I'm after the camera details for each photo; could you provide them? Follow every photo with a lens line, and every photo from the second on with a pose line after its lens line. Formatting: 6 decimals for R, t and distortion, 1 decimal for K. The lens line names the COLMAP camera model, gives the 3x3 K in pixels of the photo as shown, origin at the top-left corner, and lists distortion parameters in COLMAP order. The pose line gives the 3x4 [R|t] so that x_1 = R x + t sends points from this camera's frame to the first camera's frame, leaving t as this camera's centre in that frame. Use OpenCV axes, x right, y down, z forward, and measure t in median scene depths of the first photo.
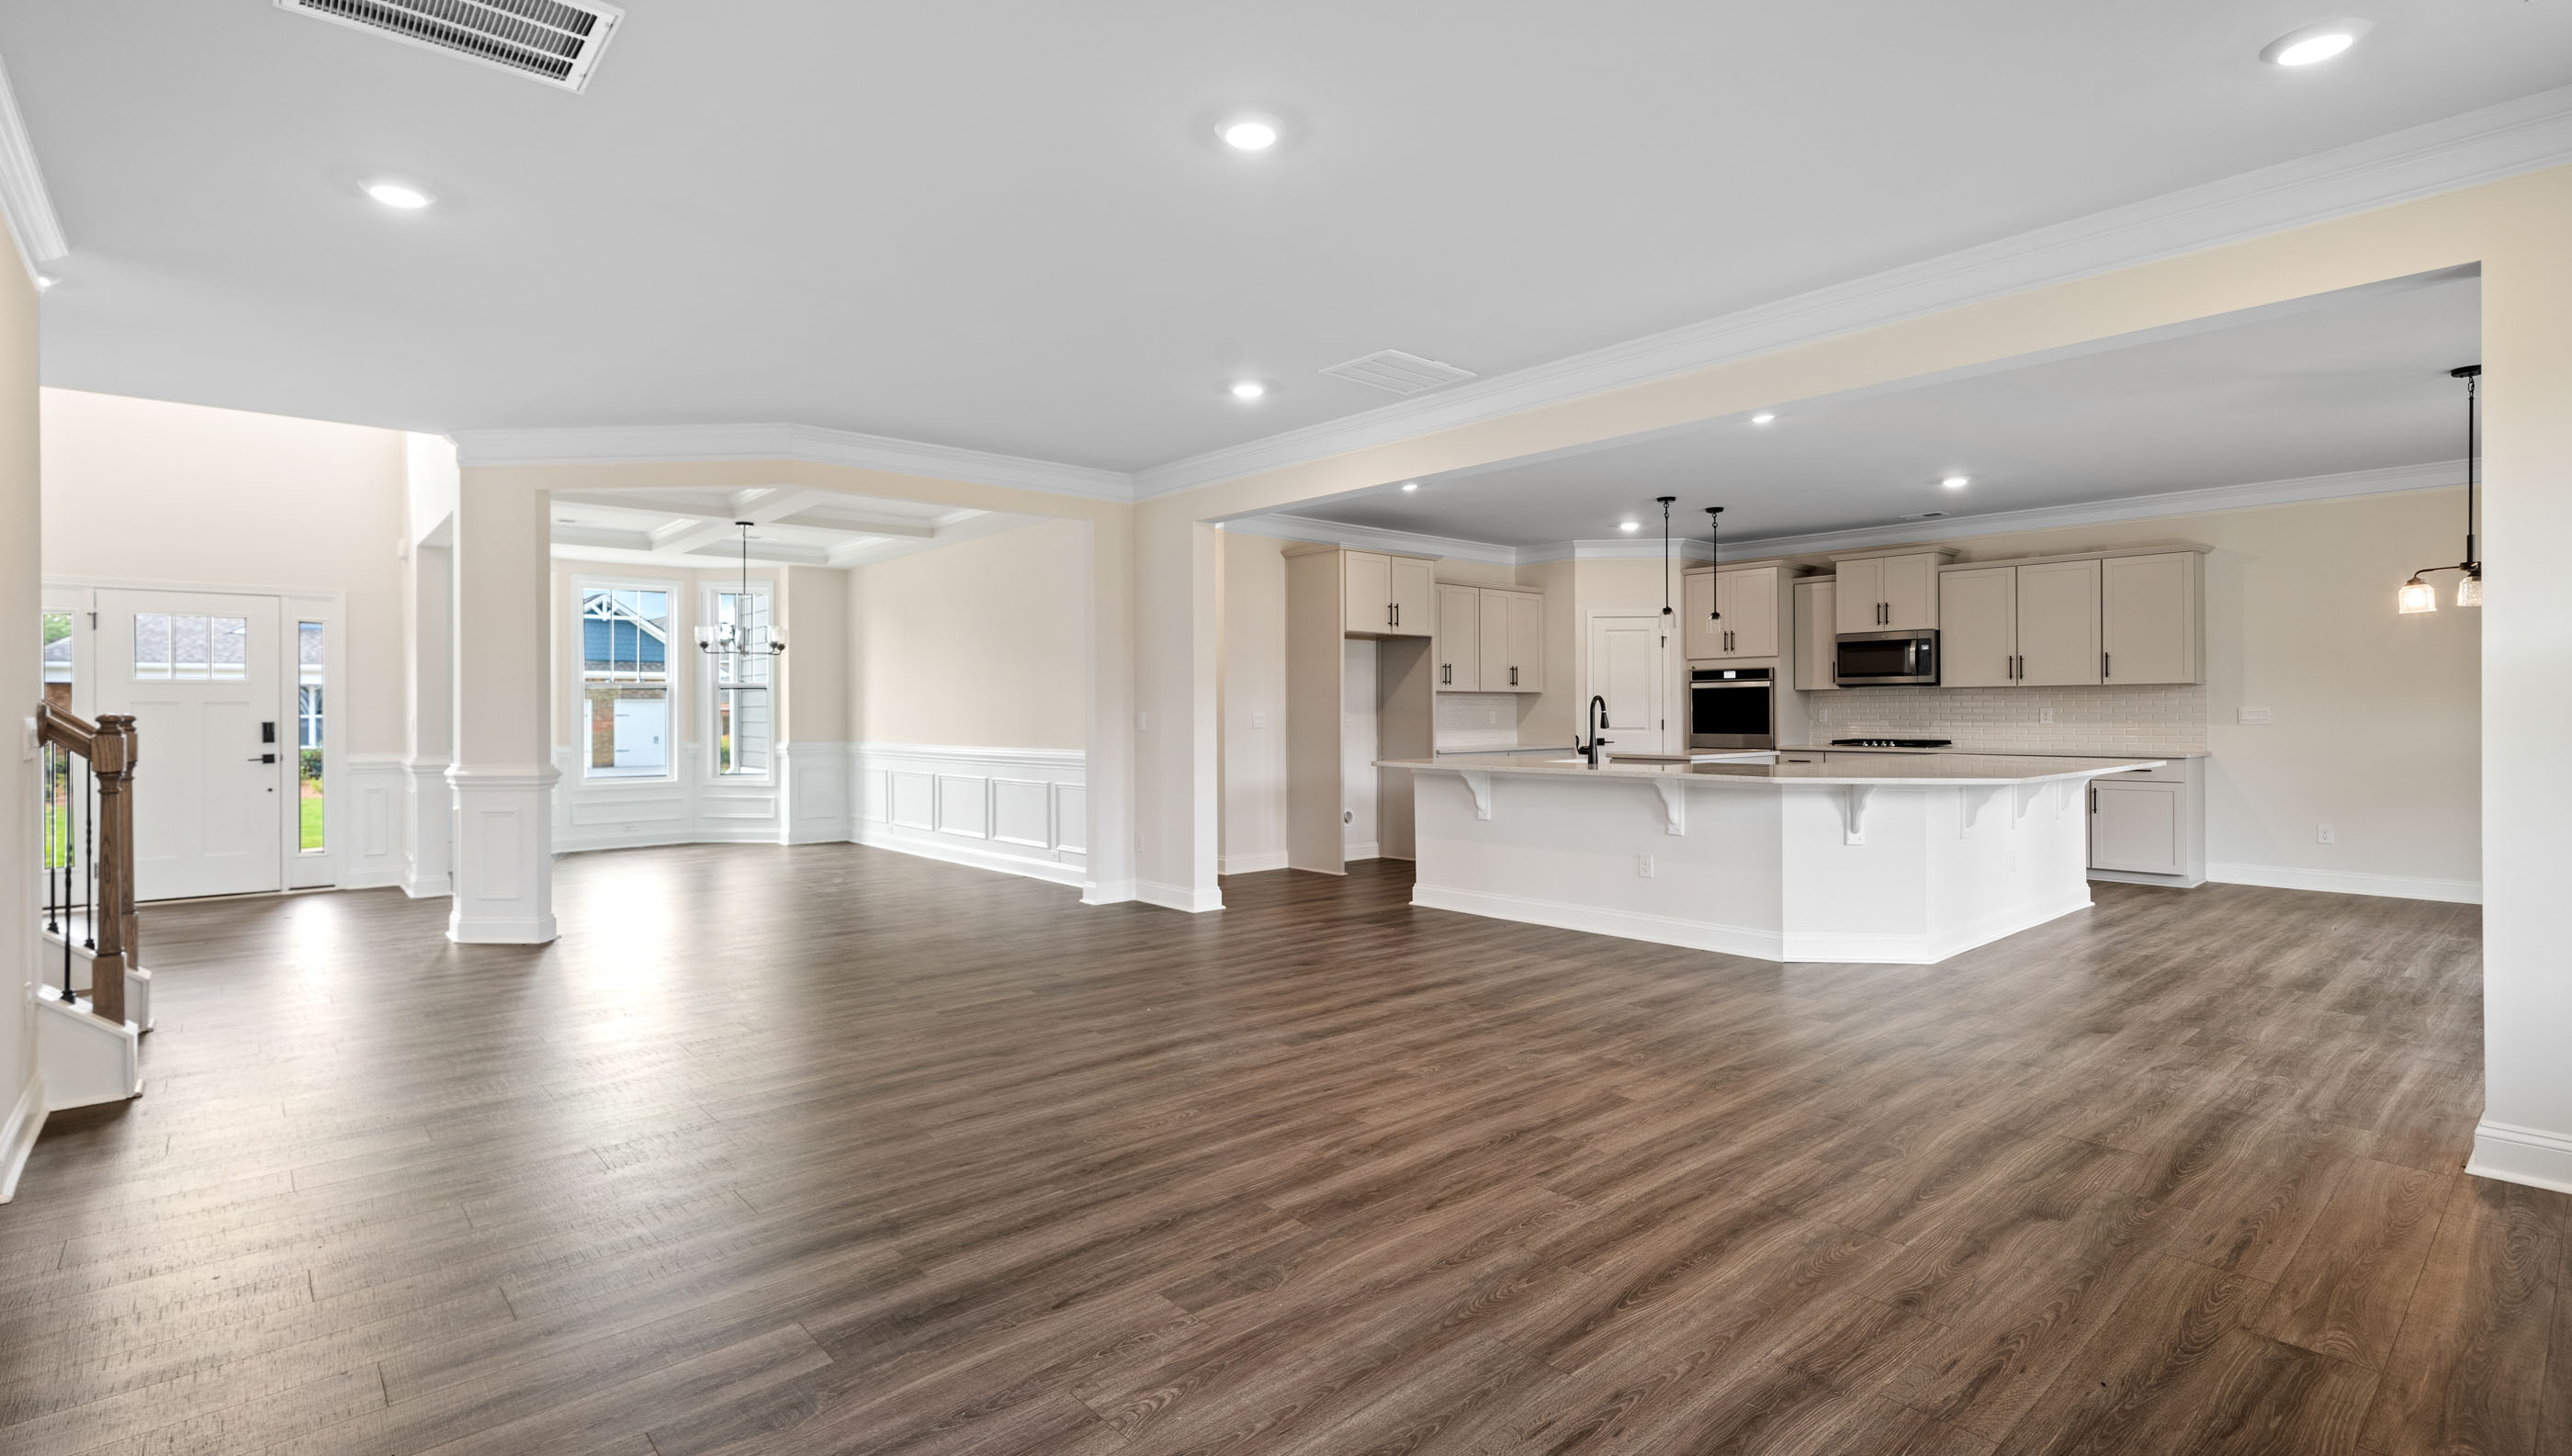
lens RADIAL K [[1188.6, 0, 1251.7], [0, 1188.6, 707.0], [0, 0, 1]] dist [0.000404, 0.001290]
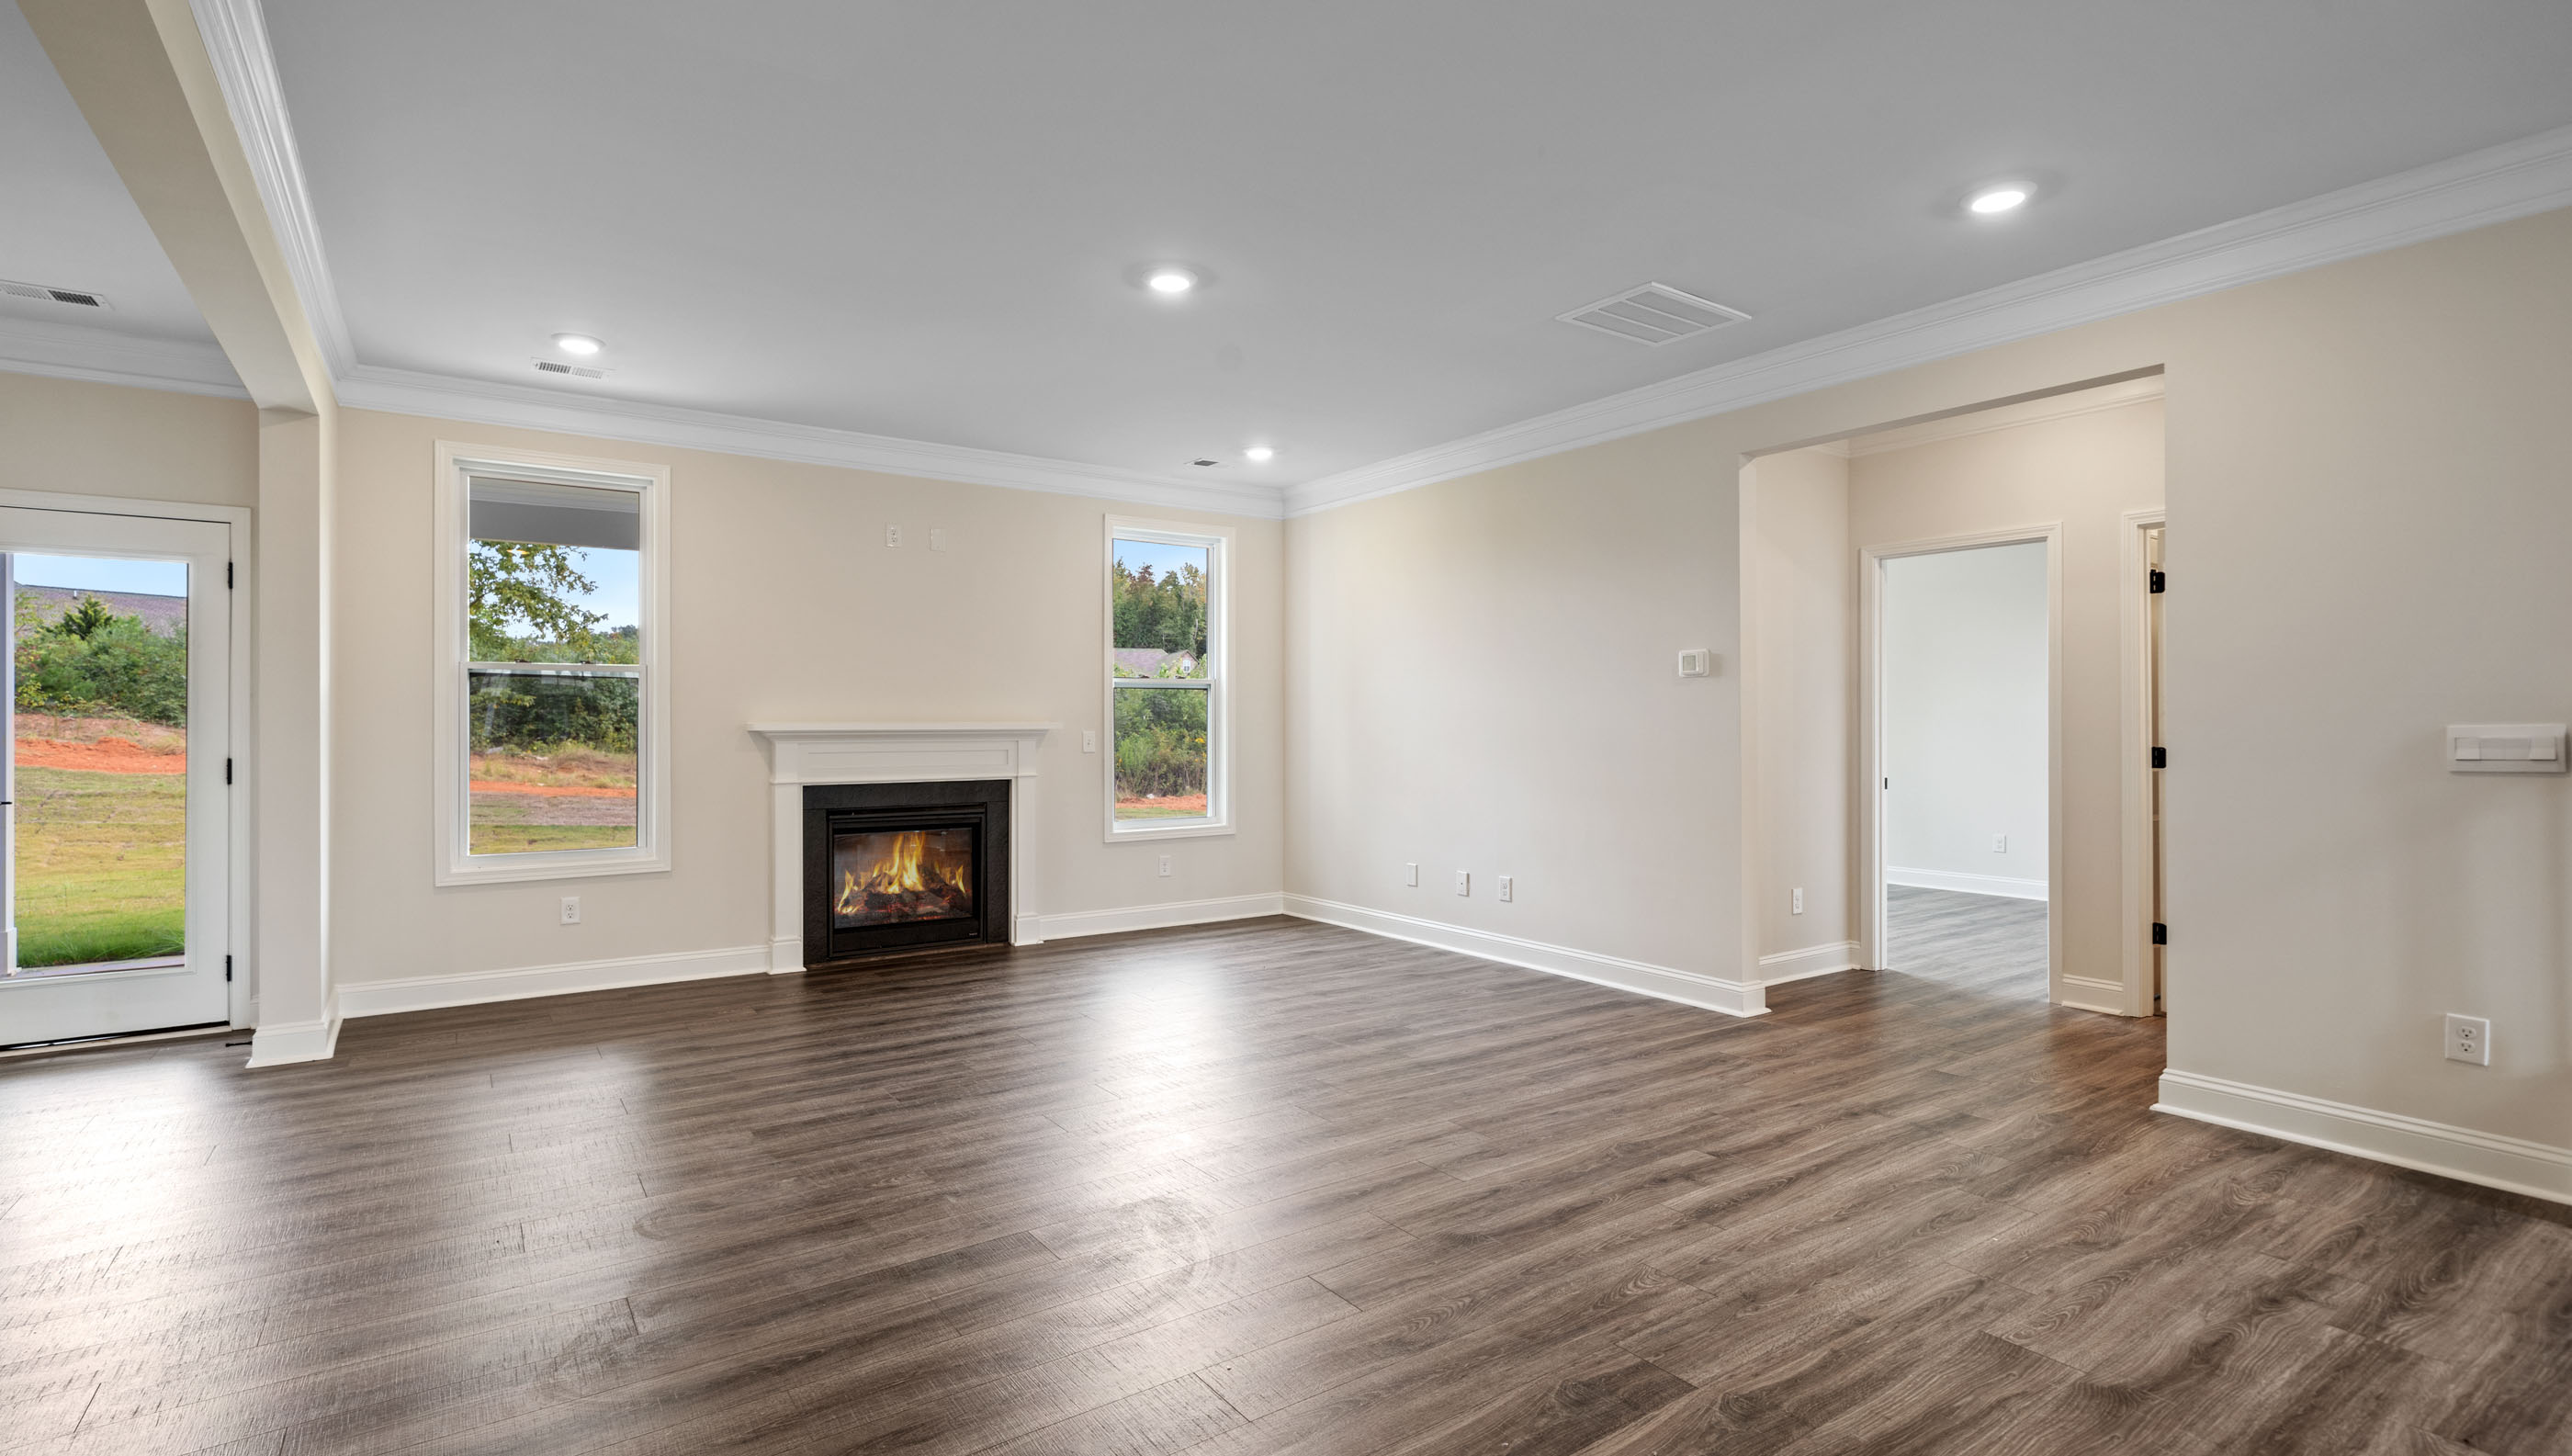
lens RADIAL K [[1188.6, 0, 1260.2], [0, 1188.6, 717.5], [0, 0, 1]] dist [0.000404, 0.001290]
pose [[-0.994358, 0.008640, 0.105719, -0.080175], [0.007643, 0.999922, -0.009833, 0.002219], [-0.105796, -0.008969, -0.994347, 0.781301]]
